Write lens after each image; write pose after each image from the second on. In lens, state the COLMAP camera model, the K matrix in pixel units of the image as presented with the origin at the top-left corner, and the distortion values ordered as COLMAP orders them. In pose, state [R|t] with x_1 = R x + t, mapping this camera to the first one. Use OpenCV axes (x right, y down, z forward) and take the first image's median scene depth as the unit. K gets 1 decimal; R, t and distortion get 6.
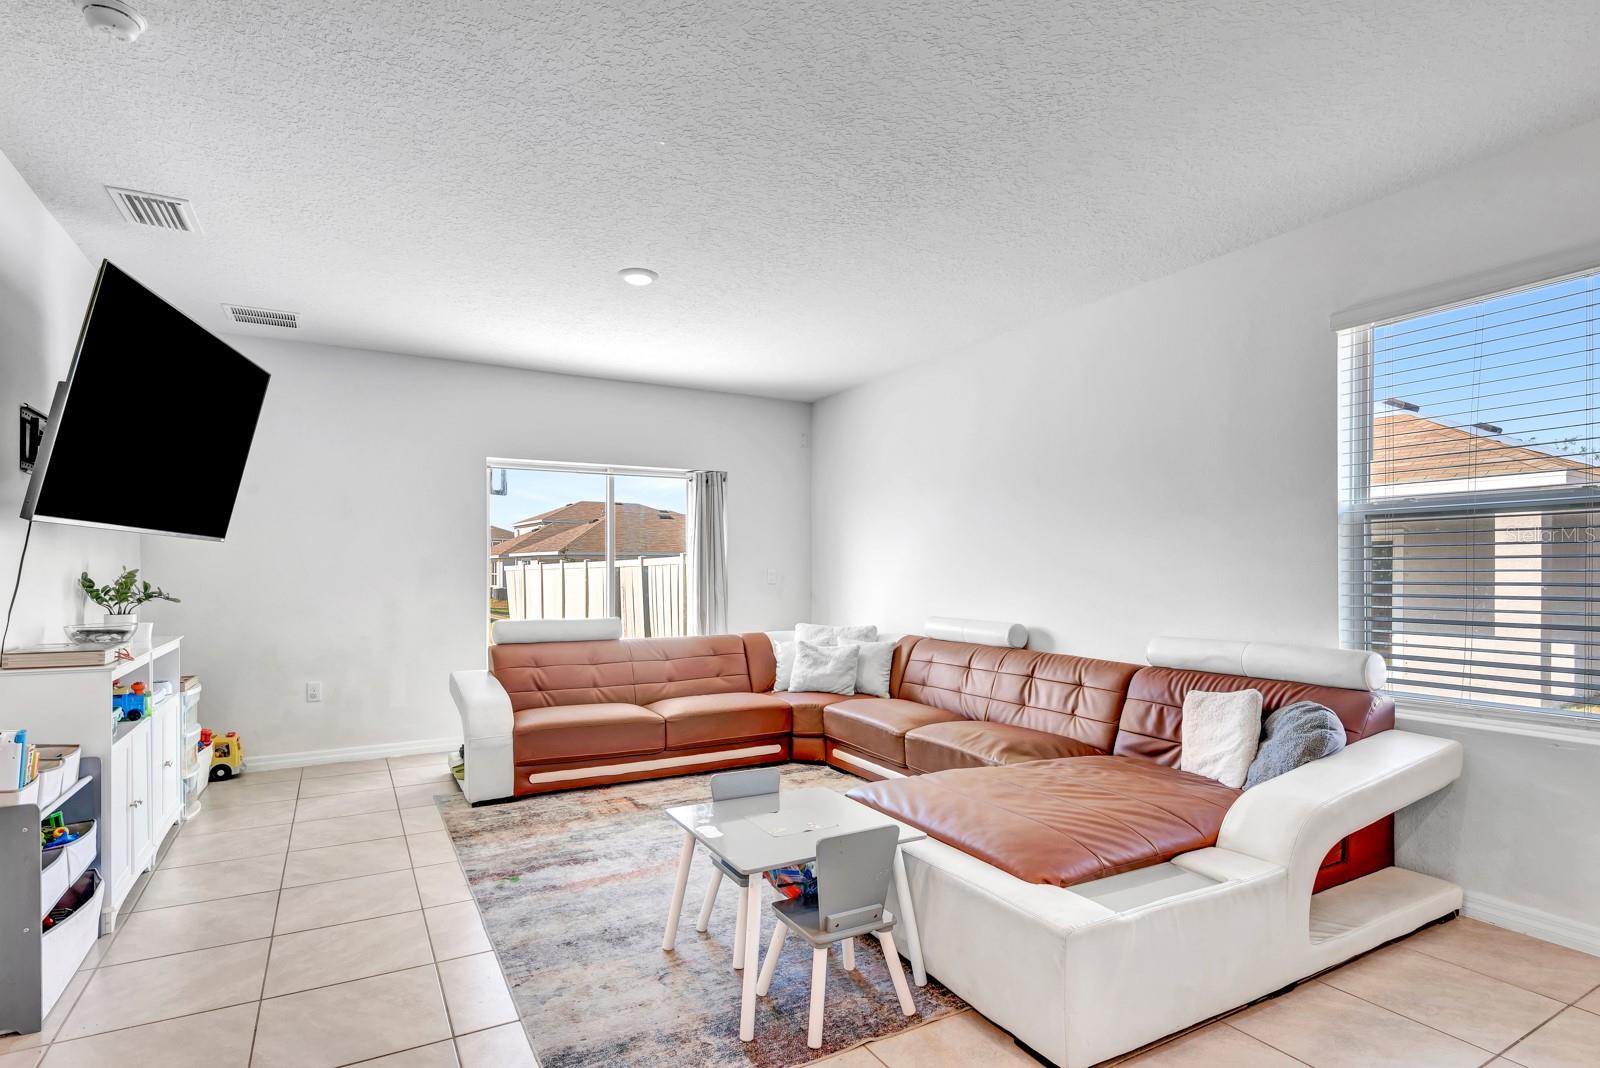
lens RADIAL K [[803.2, 0, 785.8], [0, 803.2, 565.3], [0, 0, 1]] dist [-0.000786, -0.000383]
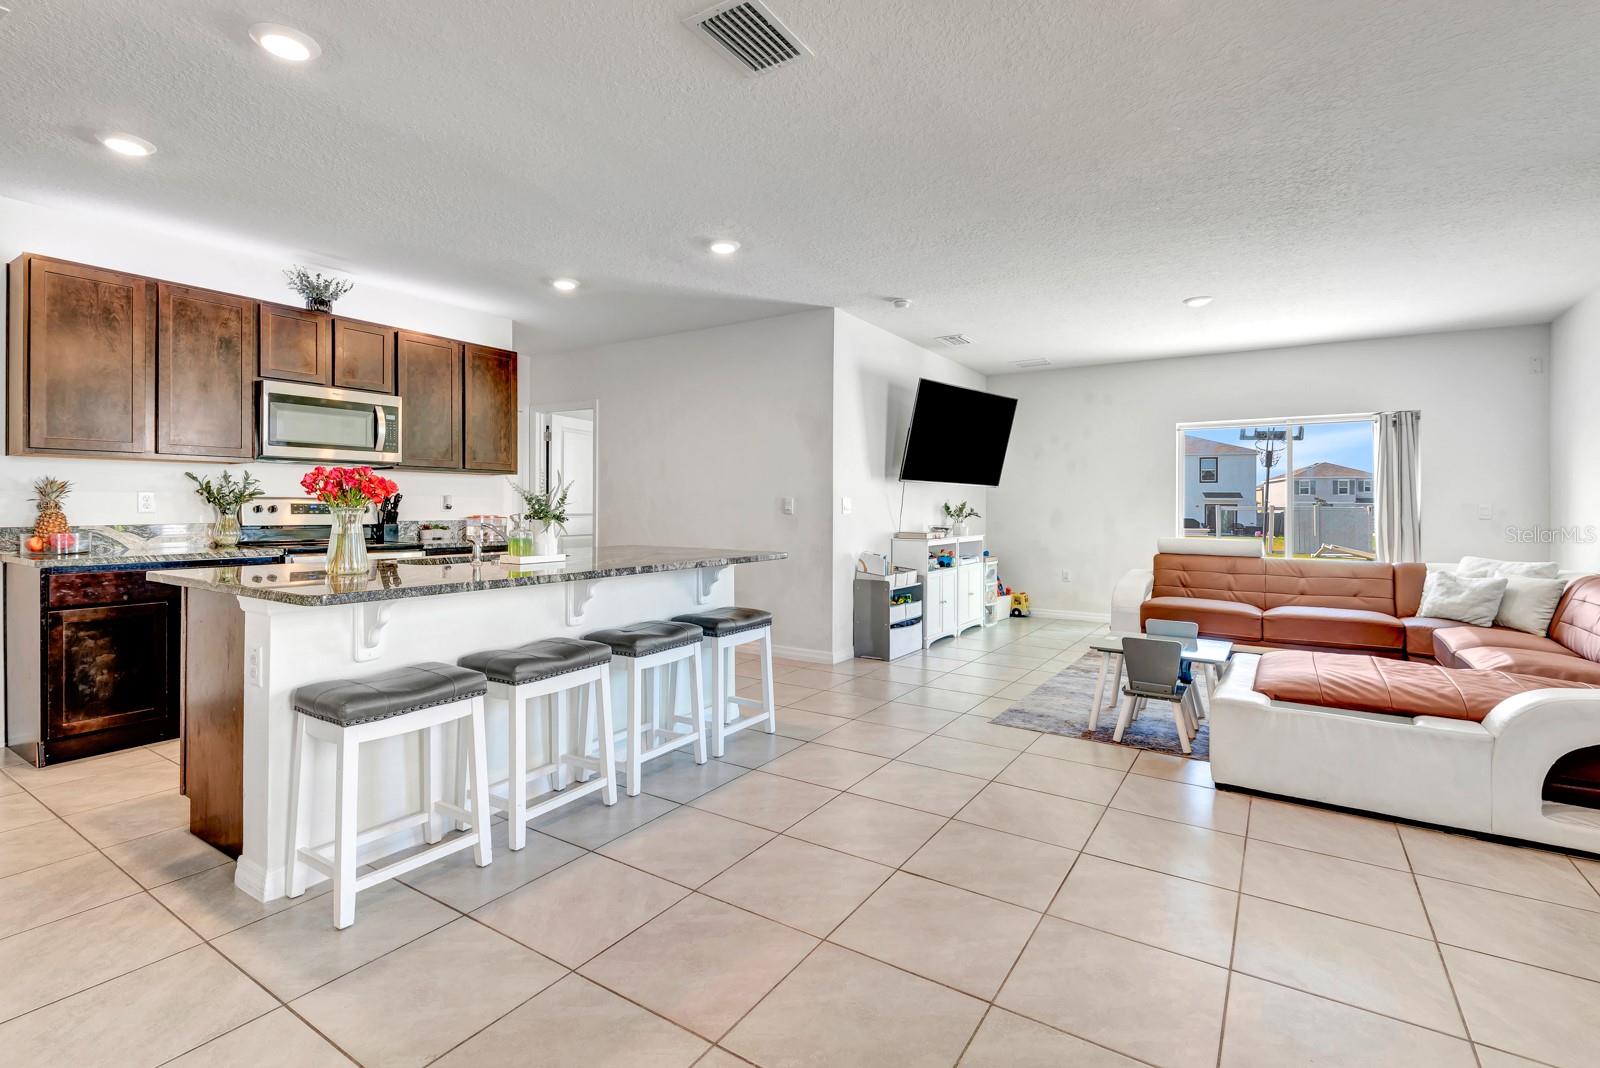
lens RADIAL K [[730.9, 0, 810.3], [0, 730.9, 510.9], [0, 0, 1]] dist [0.029172, -0.019499]
pose [[0.477710, 0.009218, -0.878469, 0.647504], [-0.003907, 0.999957, 0.008368, 0.014840], [0.878509, -0.000565, 0.477726, -0.259778]]
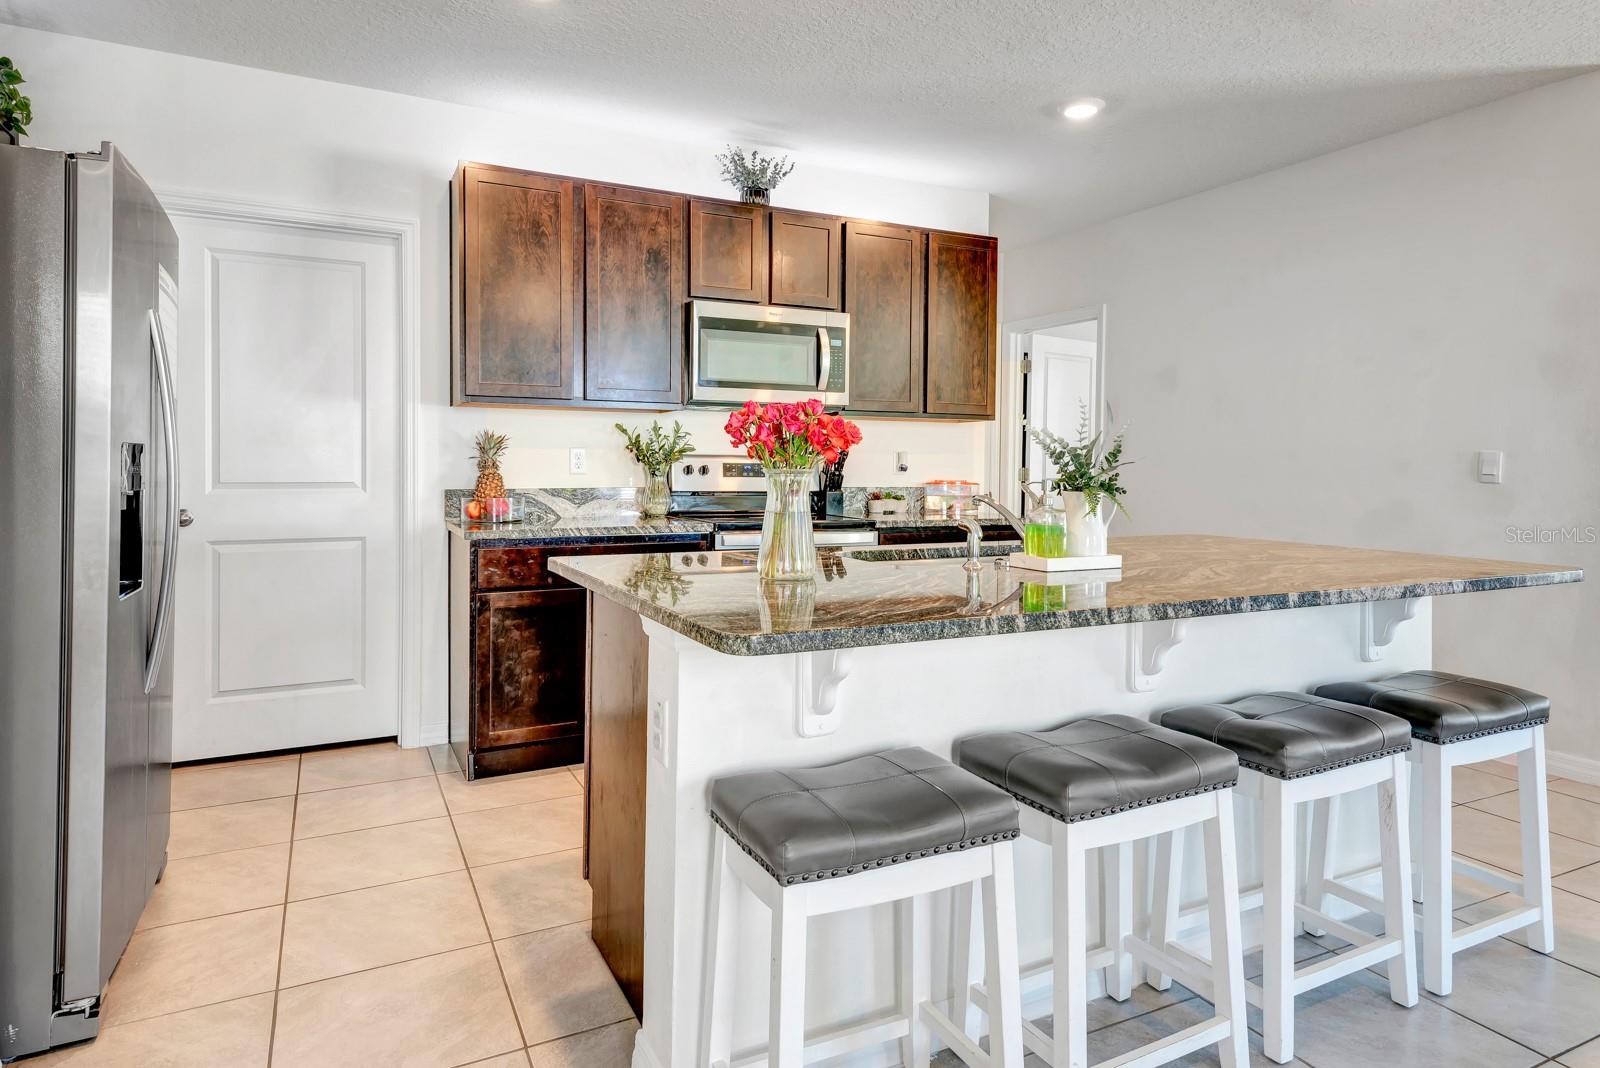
lens RADIAL K [[953.7, 0, 803.2], [0, 953.7, 494.6], [0, 0, 1]] dist [0.035316, -0.000779]
pose [[-0.040338, 0.032304, -0.998664, 0.394114], [-0.005999, 0.999451, 0.032572, 0.016241], [0.999168, 0.007305, -0.040122, -0.278904]]
